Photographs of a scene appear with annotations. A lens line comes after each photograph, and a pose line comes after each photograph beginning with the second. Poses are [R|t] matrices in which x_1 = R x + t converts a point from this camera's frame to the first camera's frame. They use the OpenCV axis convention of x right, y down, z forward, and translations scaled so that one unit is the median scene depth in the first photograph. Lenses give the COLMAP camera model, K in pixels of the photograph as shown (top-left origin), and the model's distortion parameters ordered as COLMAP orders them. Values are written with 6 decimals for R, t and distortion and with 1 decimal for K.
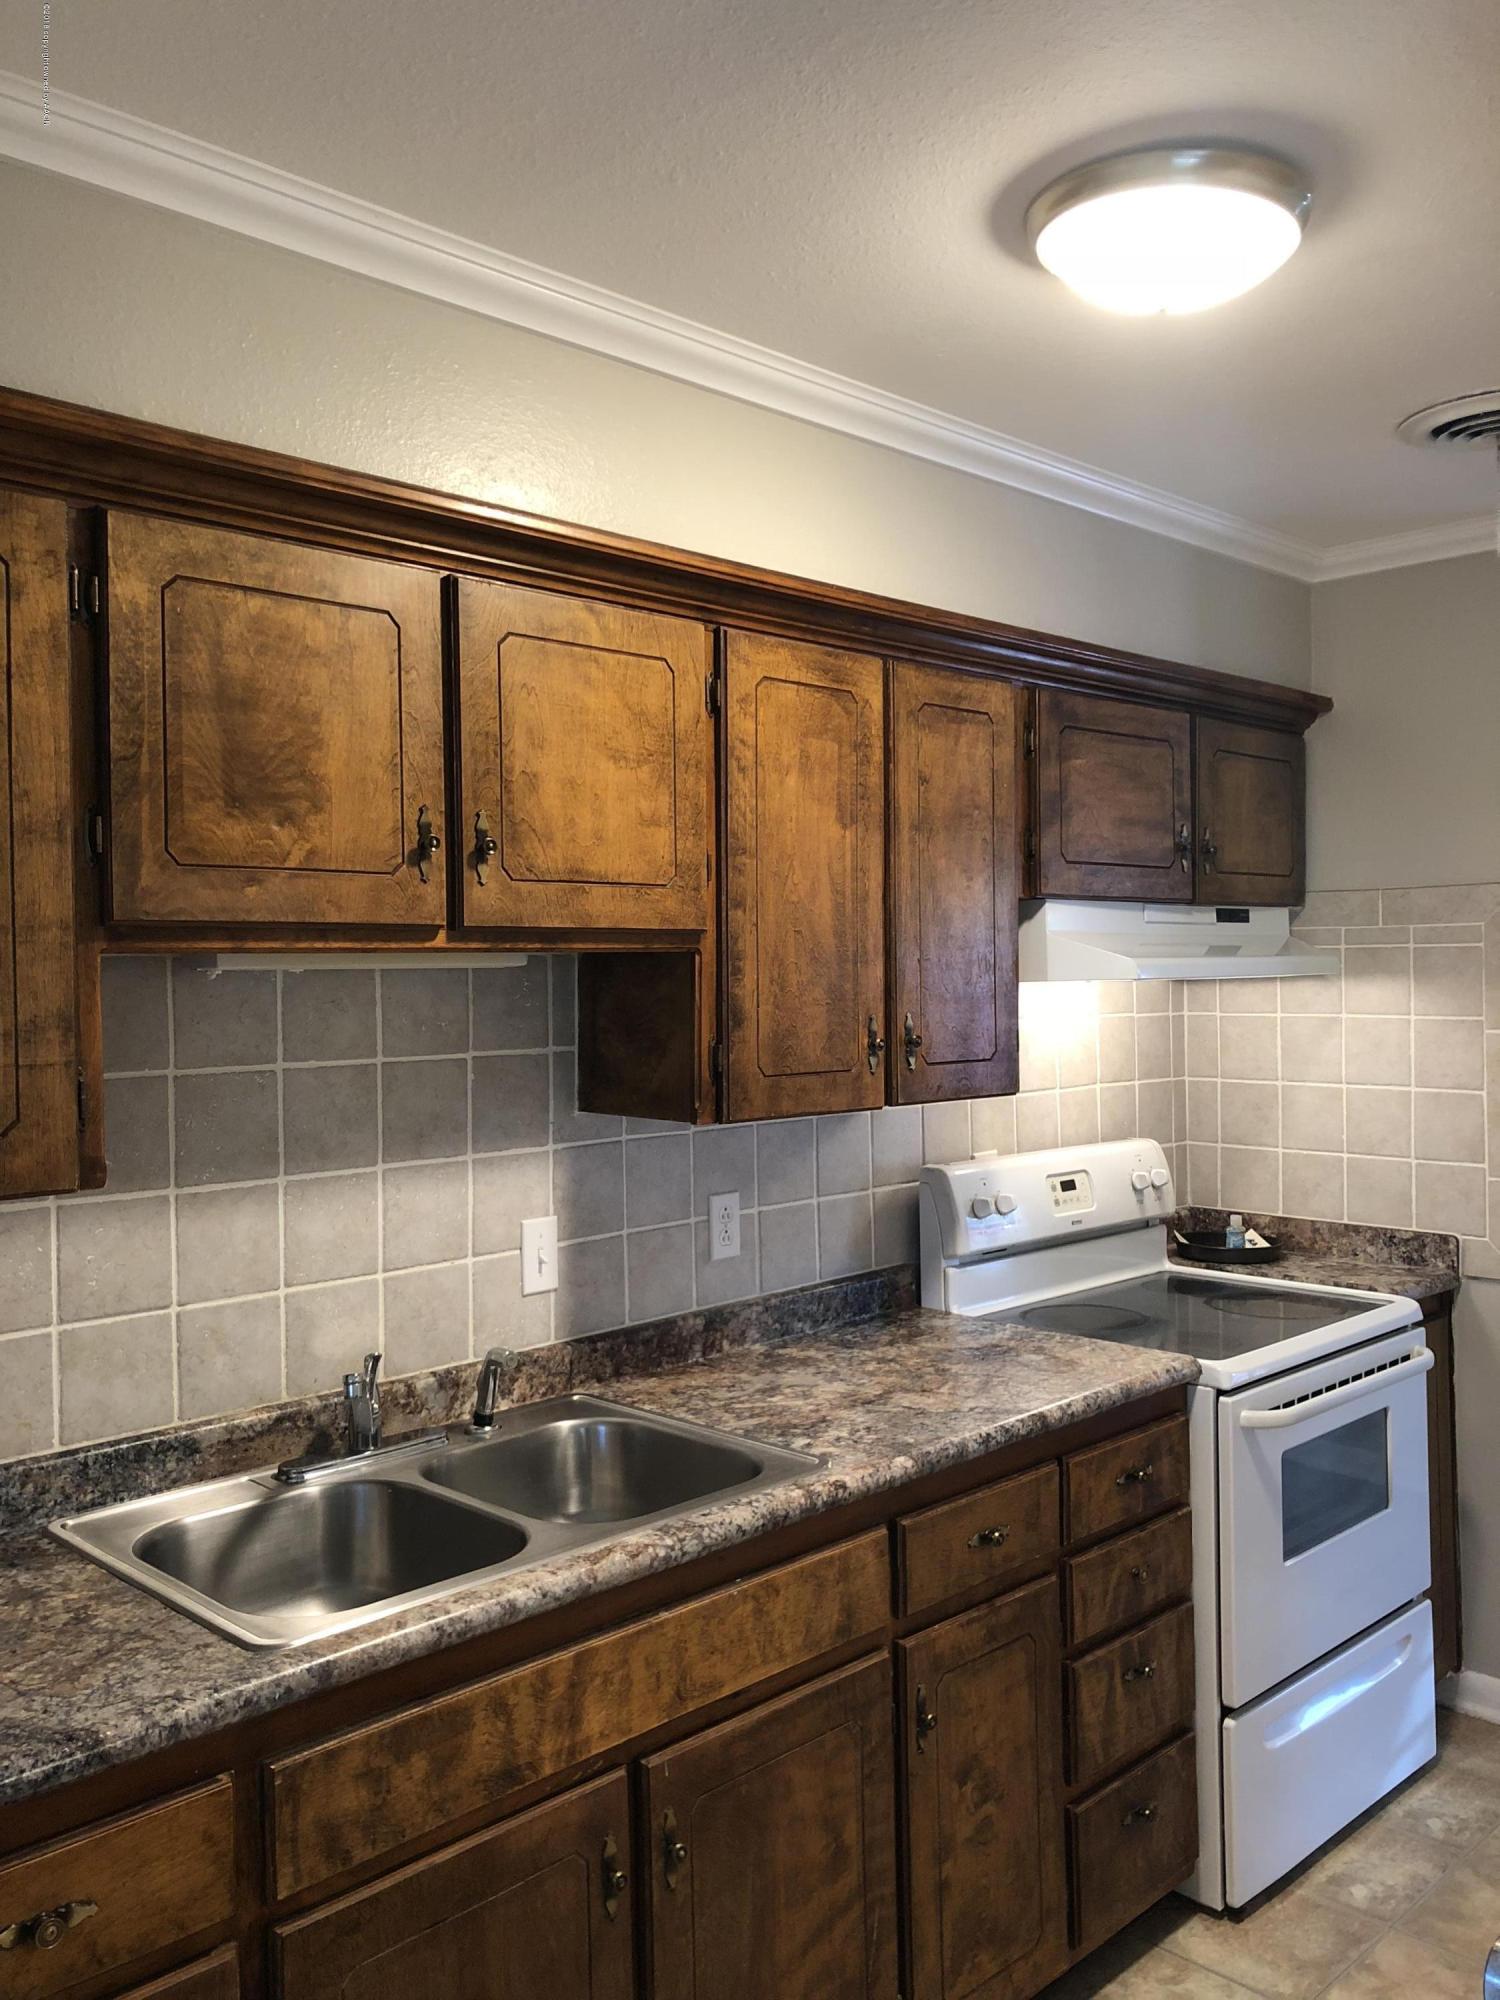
lens RADIAL K [[1639.0, 0, 752.8], [0, 1639.0, 993.1], [0, 0, 1]] dist [0.051870, -0.062819]
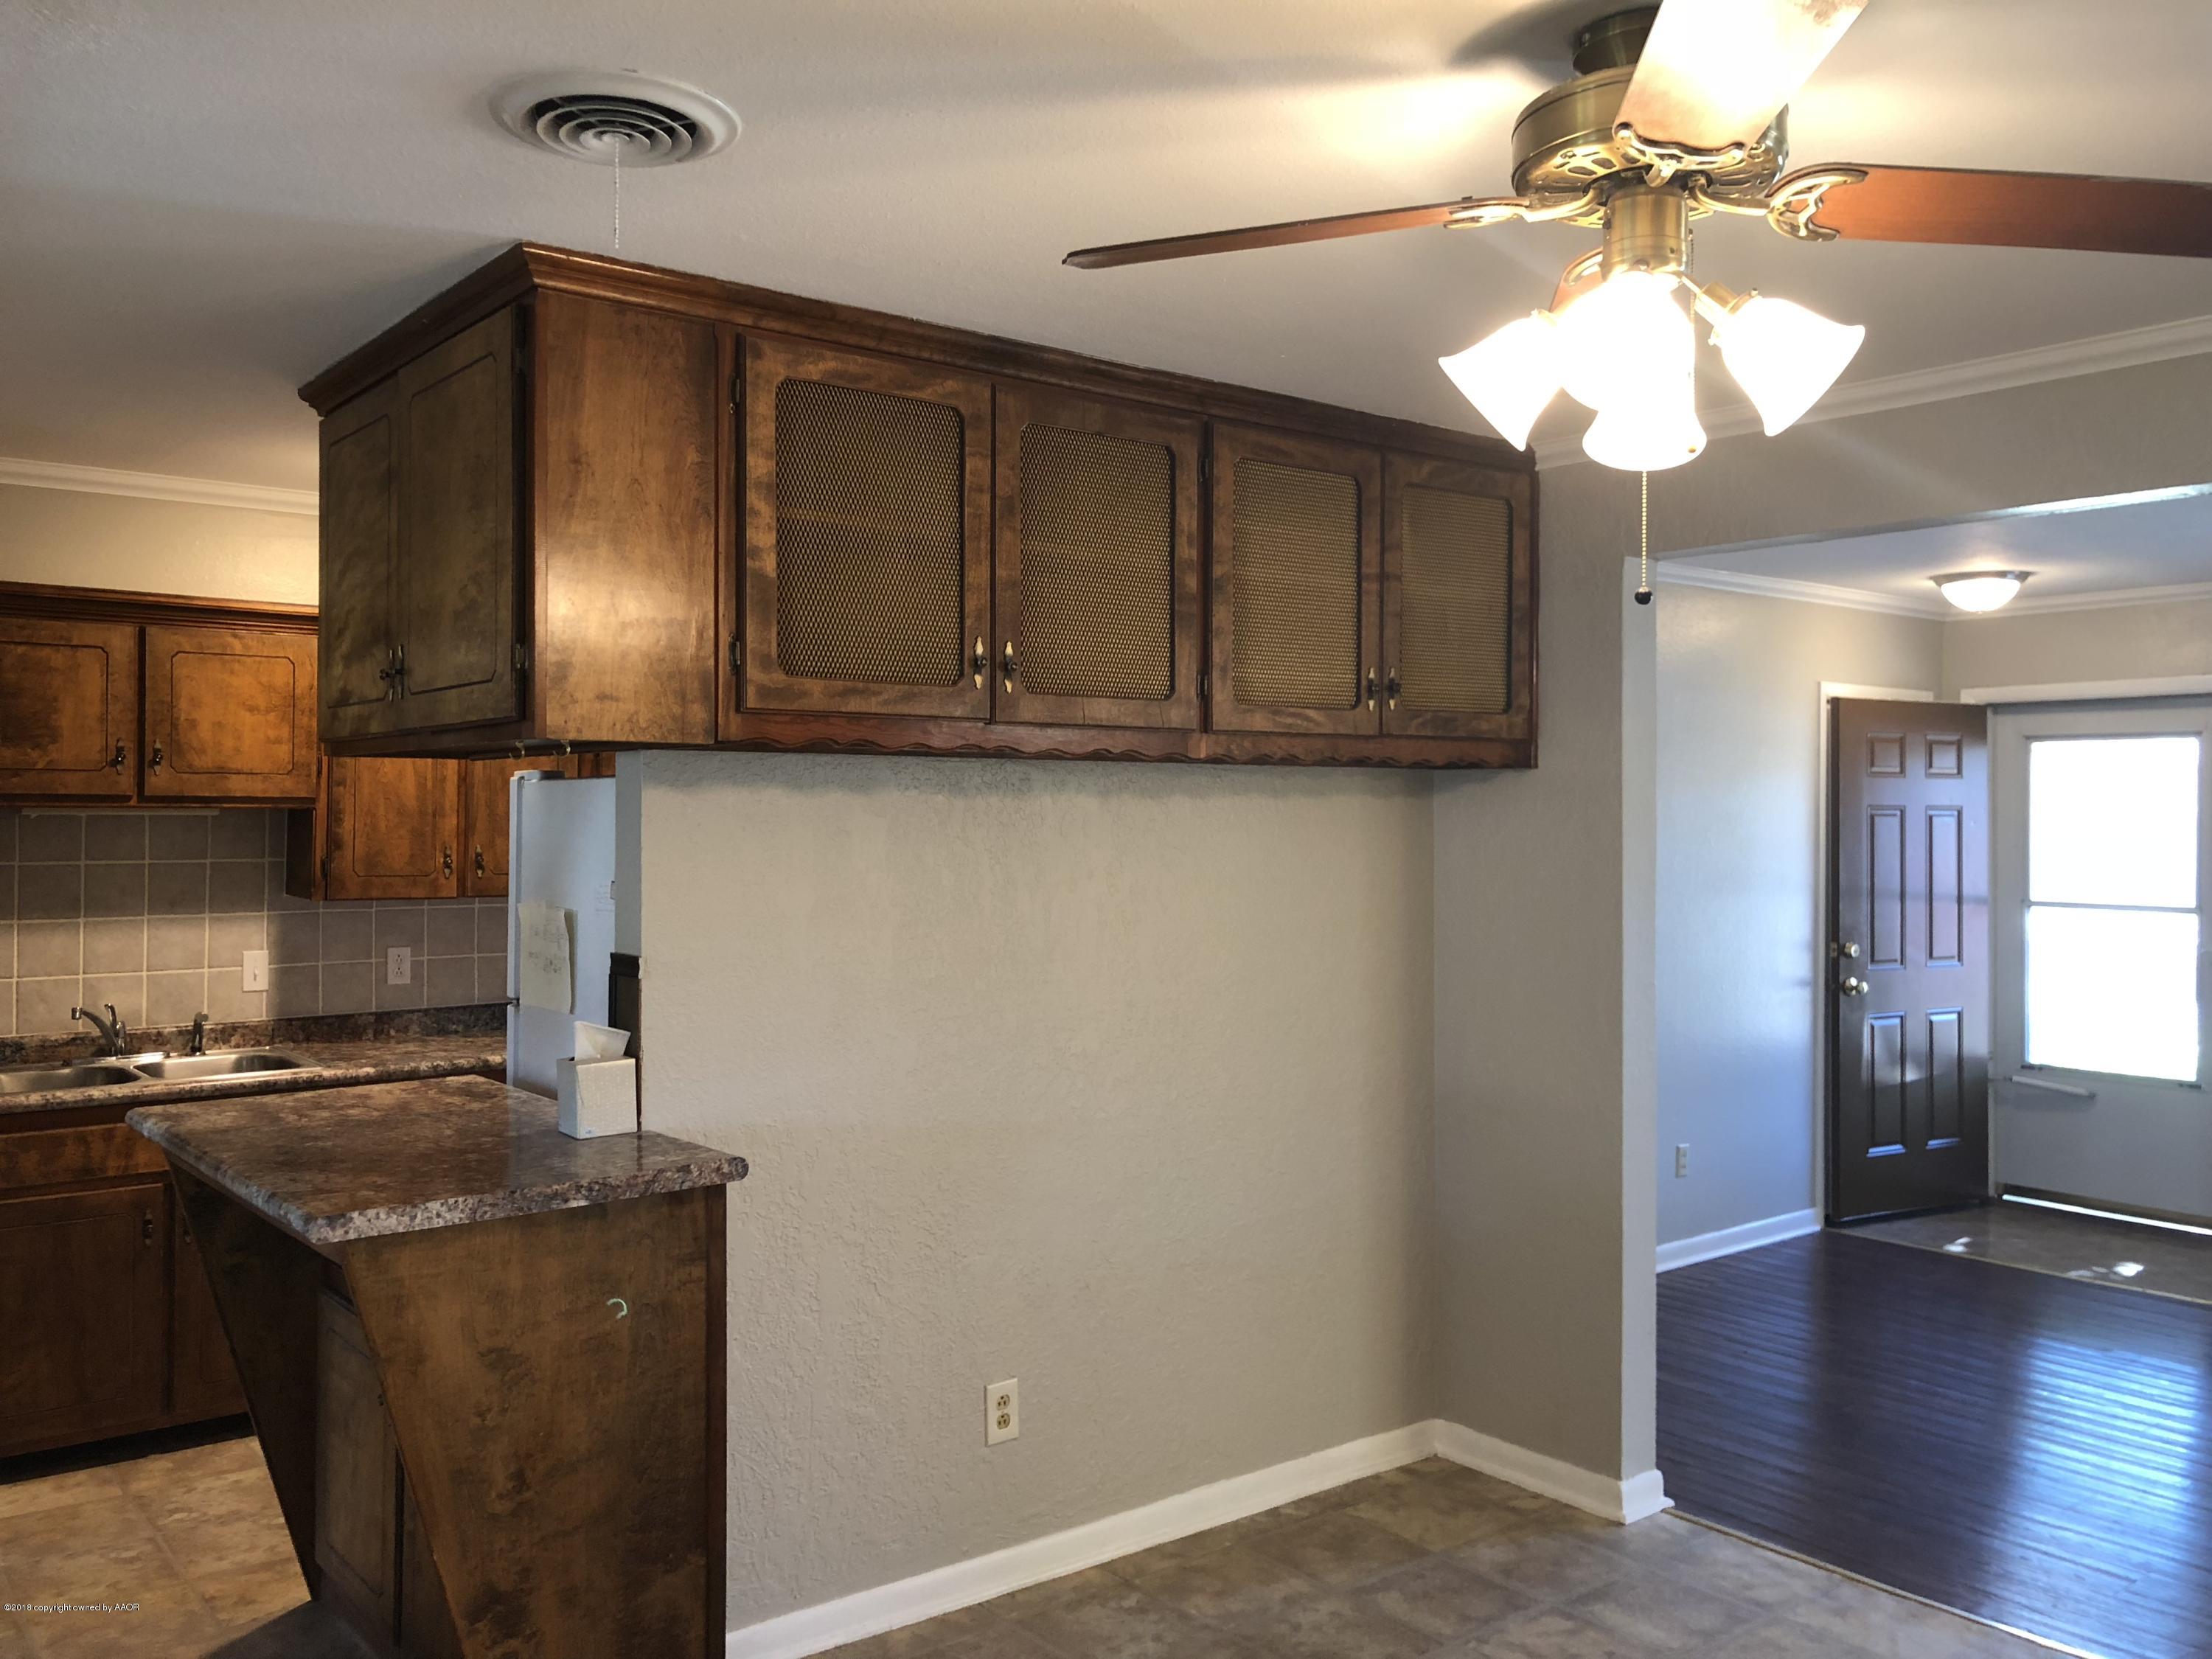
lens RADIAL K [[1812.8, 0, 1112.0], [0, 1812.8, 813.8], [0, 0, 1]] dist [0.051870, -0.062819]
pose [[0.993070, 0.018481, -0.116061, 1.222552], [-0.019908, 0.999740, -0.011147, -0.015689], [0.115825, 0.013380, 0.993180, -1.073516]]
